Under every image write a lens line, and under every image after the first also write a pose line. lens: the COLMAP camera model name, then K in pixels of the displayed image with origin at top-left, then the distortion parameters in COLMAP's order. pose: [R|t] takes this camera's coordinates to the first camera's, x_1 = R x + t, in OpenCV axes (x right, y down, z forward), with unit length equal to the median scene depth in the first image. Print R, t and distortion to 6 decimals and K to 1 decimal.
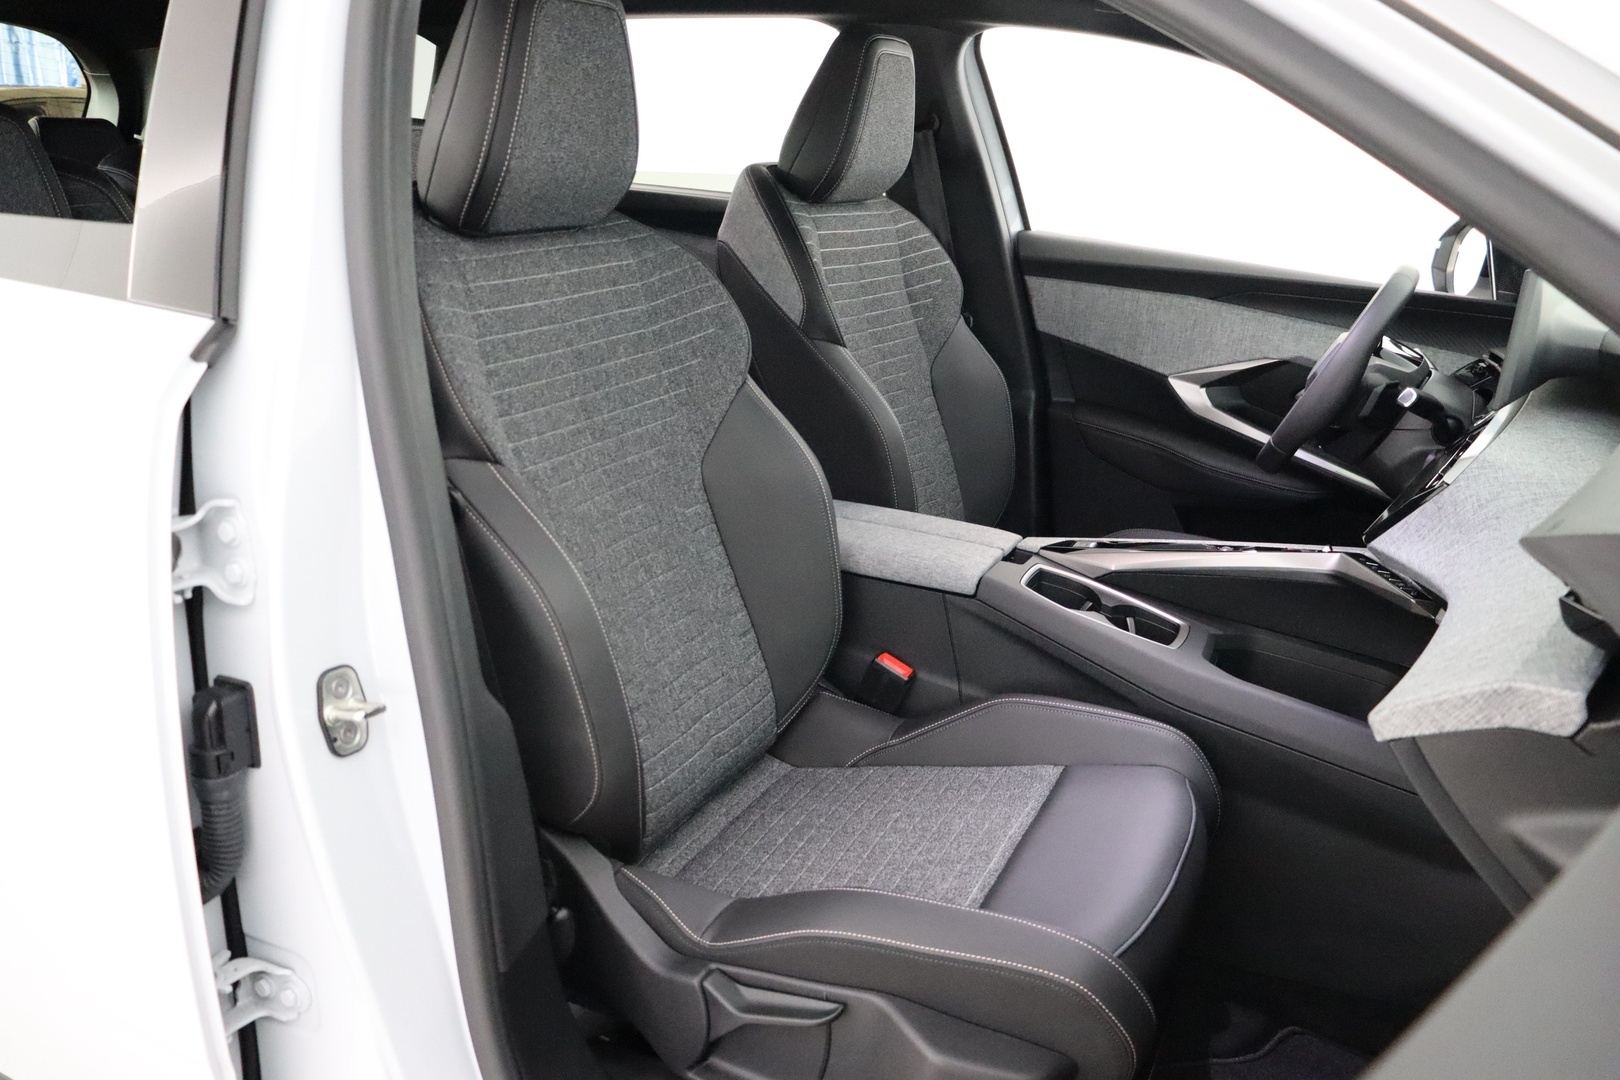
lens RADIAL K [[1358.1, 0, 808.7], [0, 1358.1, 540.6], [0, 0, 1]] dist [-0.135942, 0.073168]
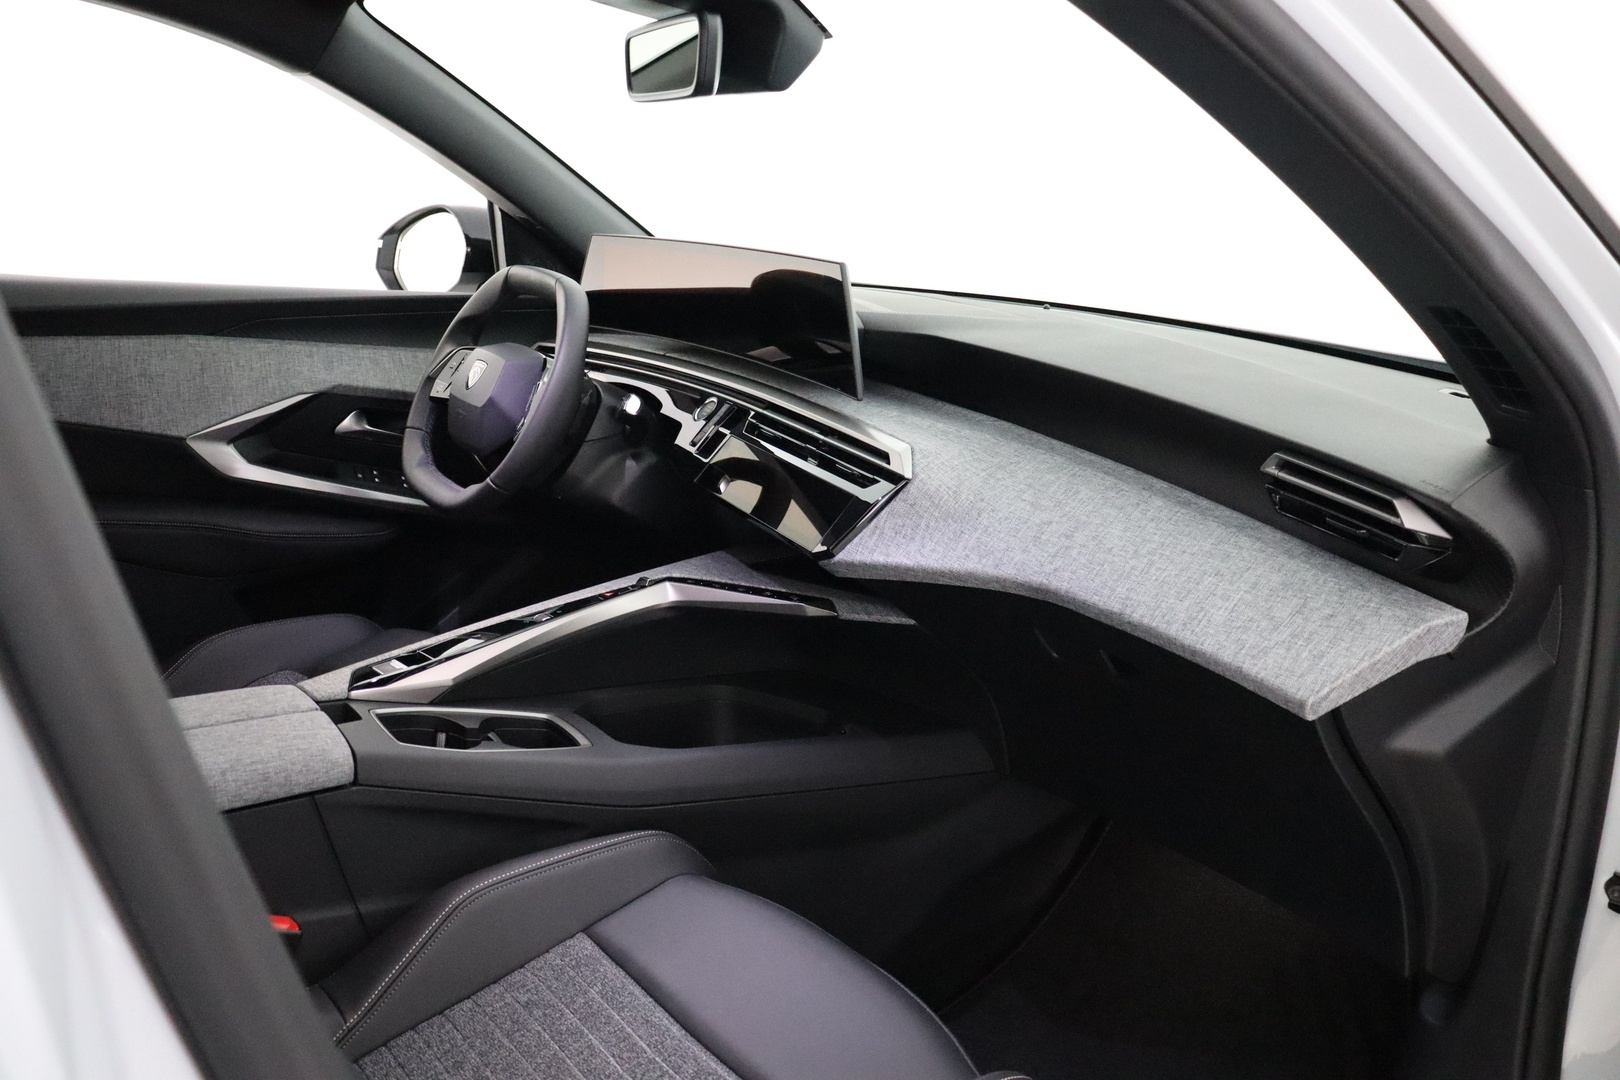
lens RADIAL K [[1358.1, 0, 809.5], [0, 1358.1, 536.5], [0, 0, 1]] dist [-0.135942, 0.073168]
pose [[0.459188, -0.240930, 0.855043, -0.251276], [0.236870, 0.960878, 0.143545, -0.094800], [-0.856177, 0.136620, 0.498293, 0.317542]]
